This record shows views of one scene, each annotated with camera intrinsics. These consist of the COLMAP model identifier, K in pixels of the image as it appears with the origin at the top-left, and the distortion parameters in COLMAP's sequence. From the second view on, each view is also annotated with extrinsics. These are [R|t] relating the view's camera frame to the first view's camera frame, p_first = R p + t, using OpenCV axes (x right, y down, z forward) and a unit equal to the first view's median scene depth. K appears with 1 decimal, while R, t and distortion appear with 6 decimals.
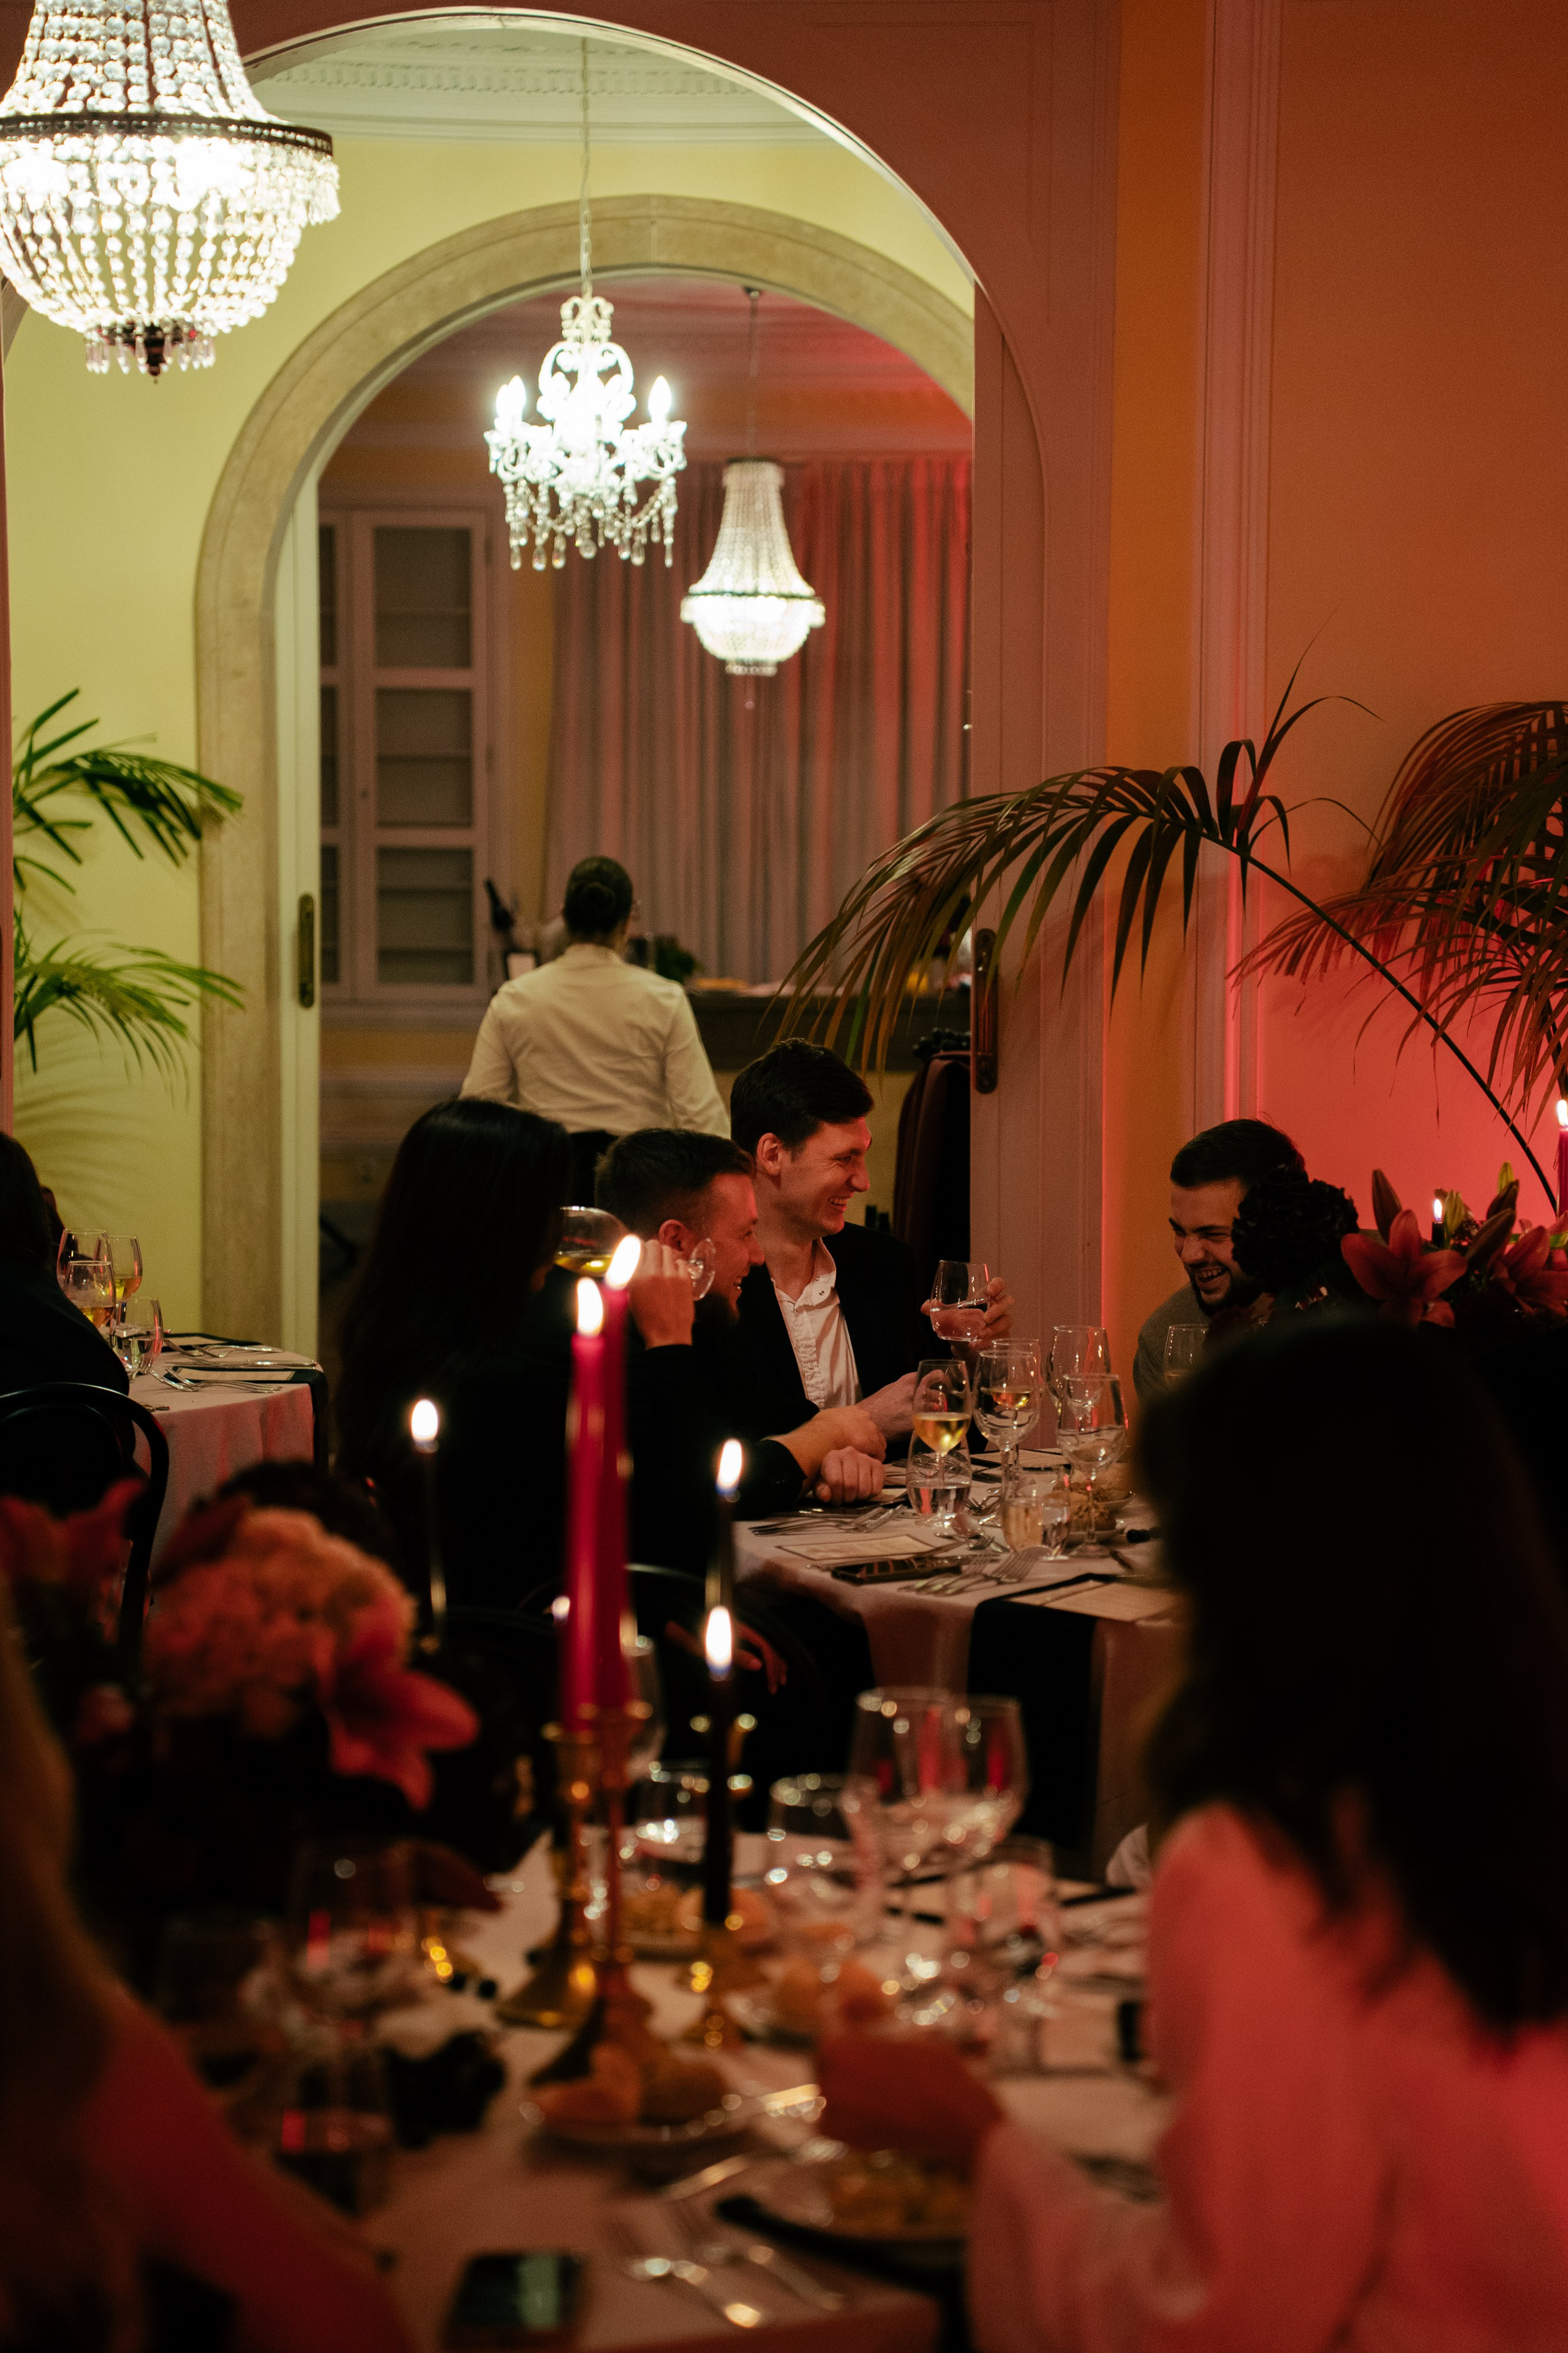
lens RADIAL K [[4642.4, 0, 784.0], [0, 4642.4, 1176.5], [0, 0, 1]] dist [0.727048, 0.121192]
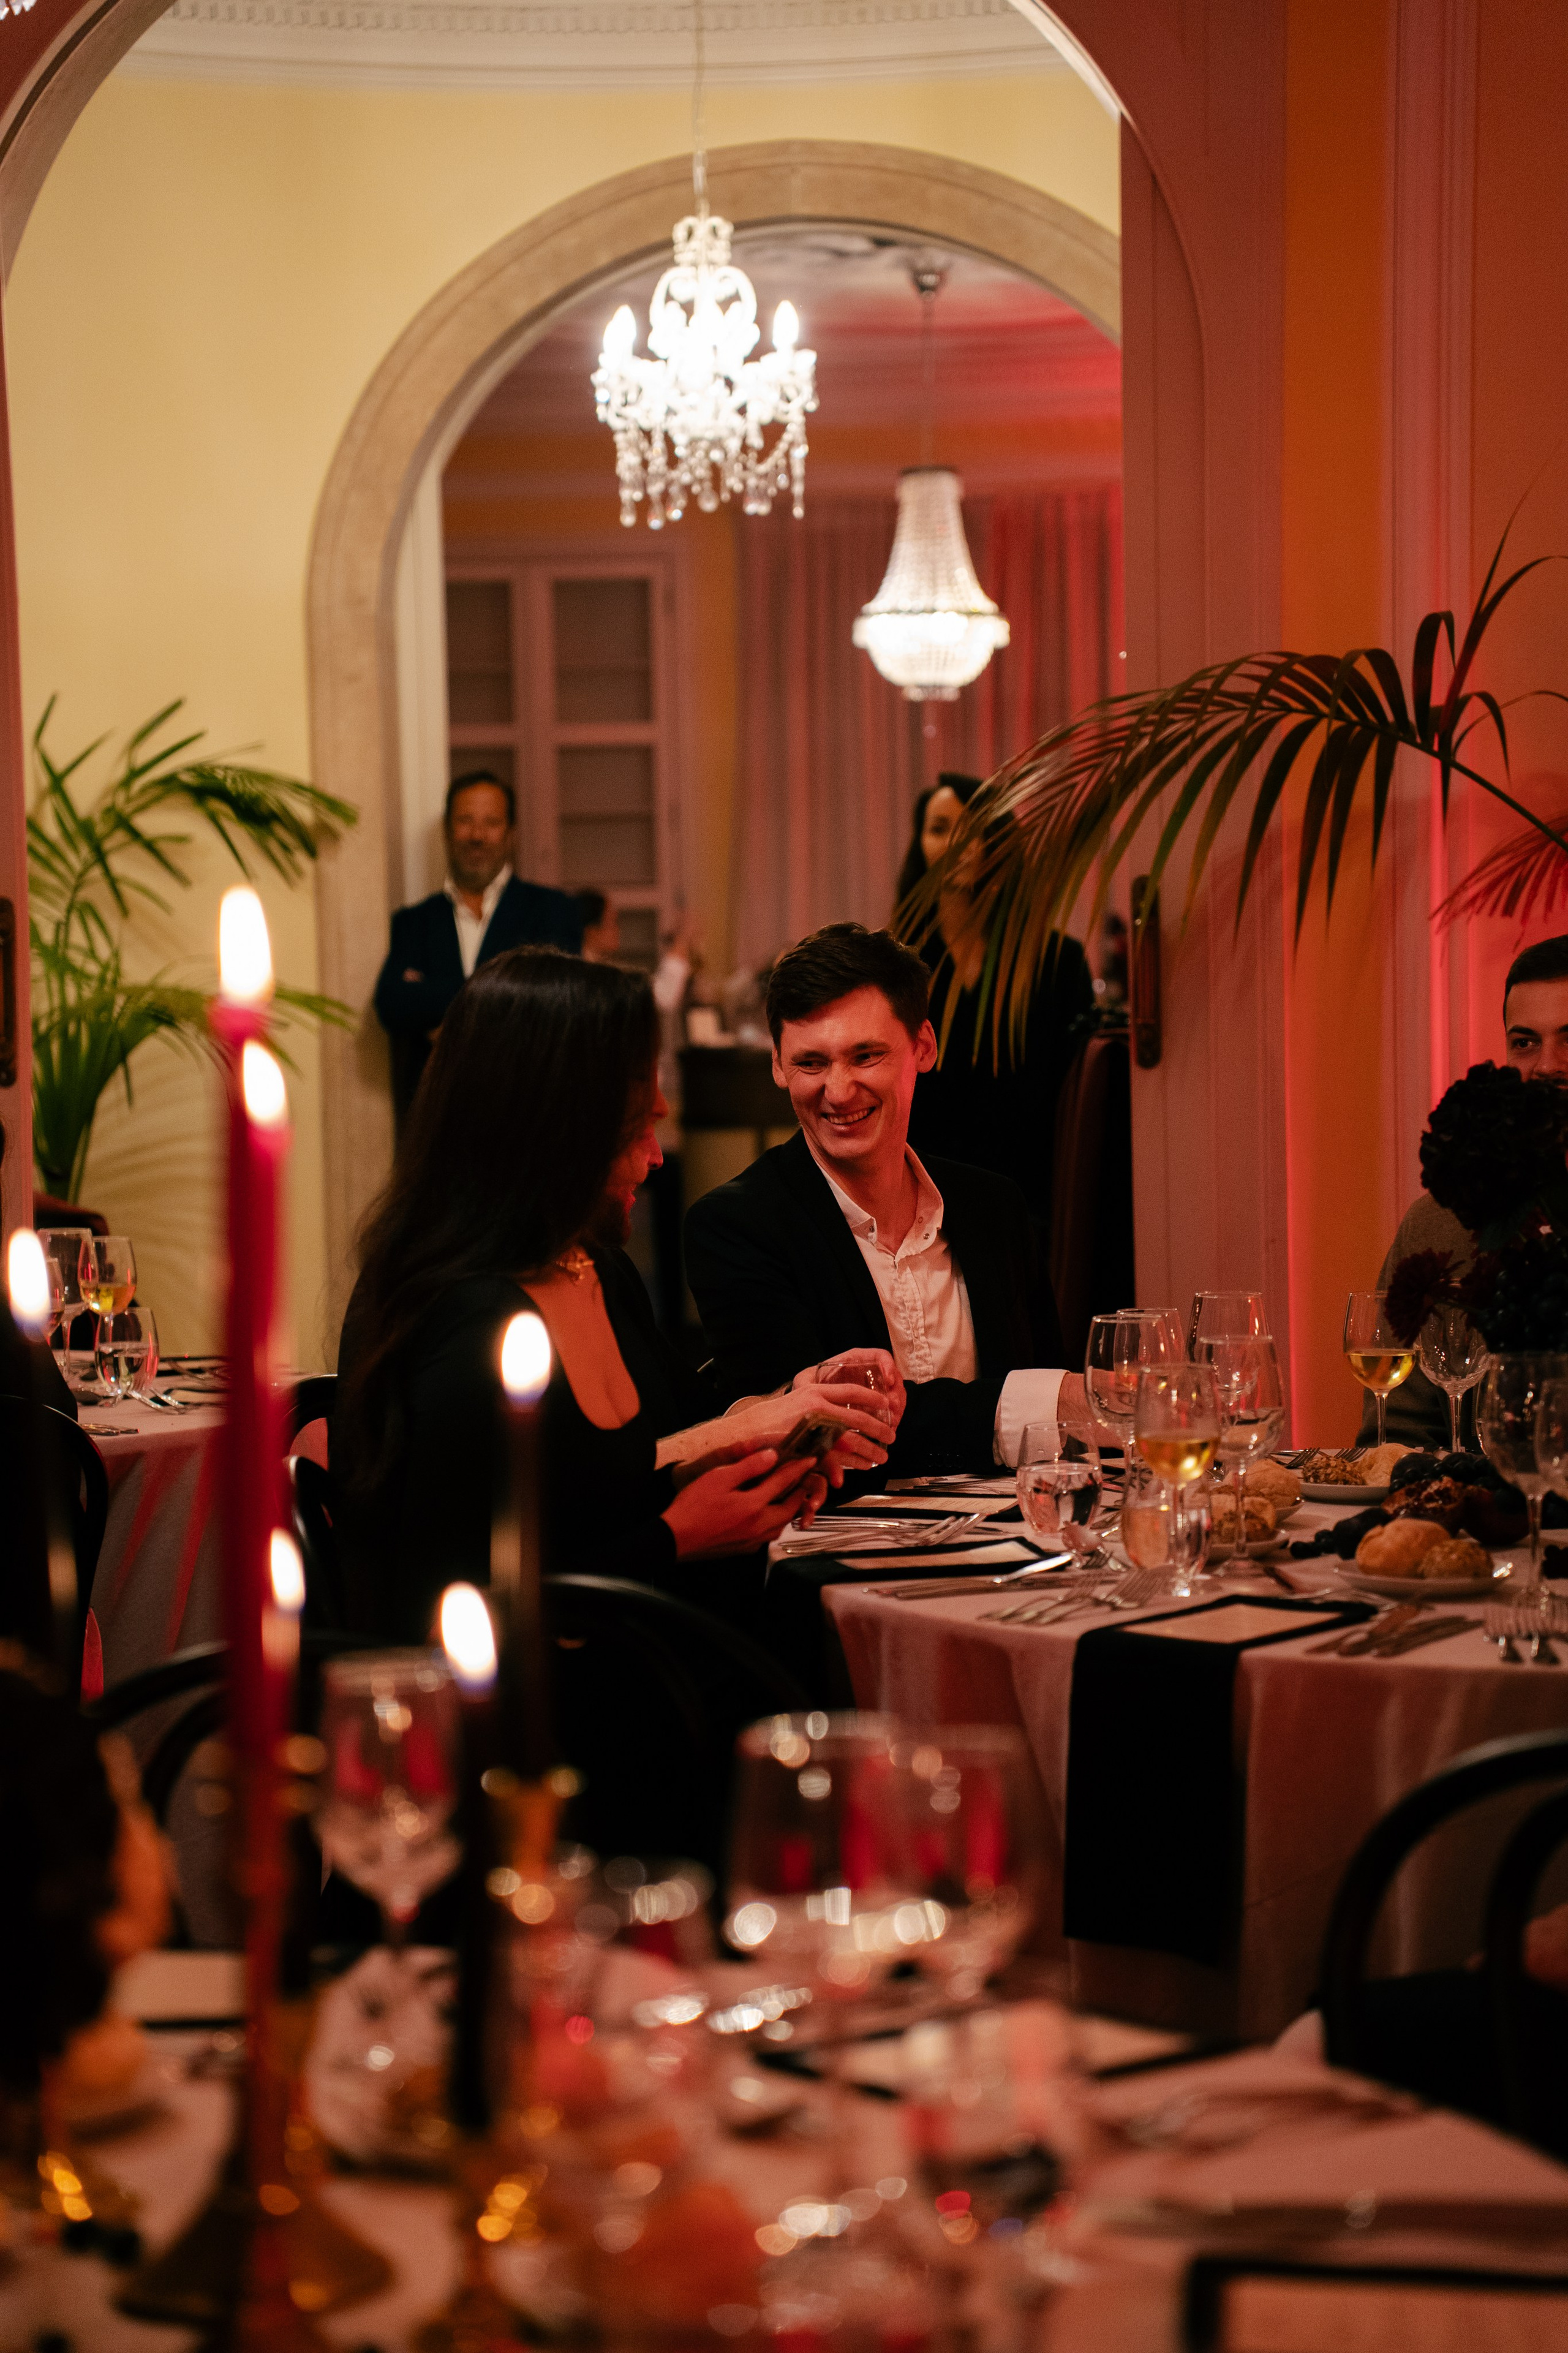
lens RADIAL K [[4642.4, 0, 784.0], [0, 4642.4, 1176.5], [0, 0, 1]] dist [0.727048, 0.121192]
pose [[0.998576, -0.021334, -0.048892, 0.013857], [0.020357, 0.999585, -0.020389, 0.014014], [0.049307, 0.019365, 0.998596, 0.107435]]
